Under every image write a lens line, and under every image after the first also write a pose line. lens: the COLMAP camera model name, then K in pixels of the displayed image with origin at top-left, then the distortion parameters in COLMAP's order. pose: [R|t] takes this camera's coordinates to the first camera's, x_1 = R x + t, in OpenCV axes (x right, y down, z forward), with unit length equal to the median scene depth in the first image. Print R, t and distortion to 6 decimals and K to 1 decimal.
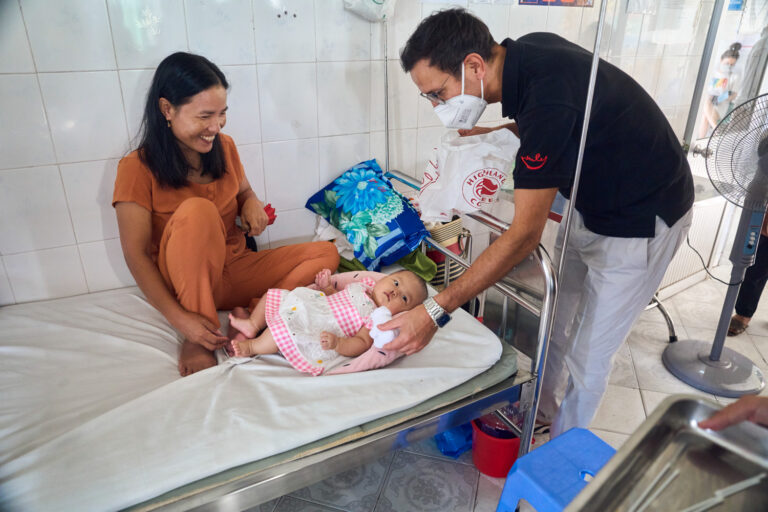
lens RADIAL K [[535.3, 0, 382.2], [0, 535.3, 239.9], [0, 0, 1]] dist [-0.152217, -0.000173]
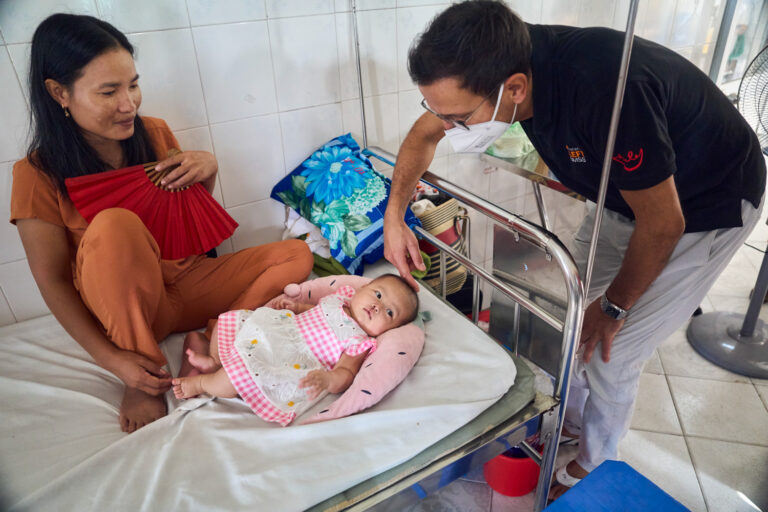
lens RADIAL K [[532.2, 0, 402.0], [0, 532.2, 260.8], [0, 0, 1]] dist [-0.097965, 0.001701]
pose [[0.996912, -0.068043, 0.039200, 0.026680], [0.063244, 0.991600, 0.112828, -0.050779], [-0.046548, -0.110000, 0.992841, 0.181483]]
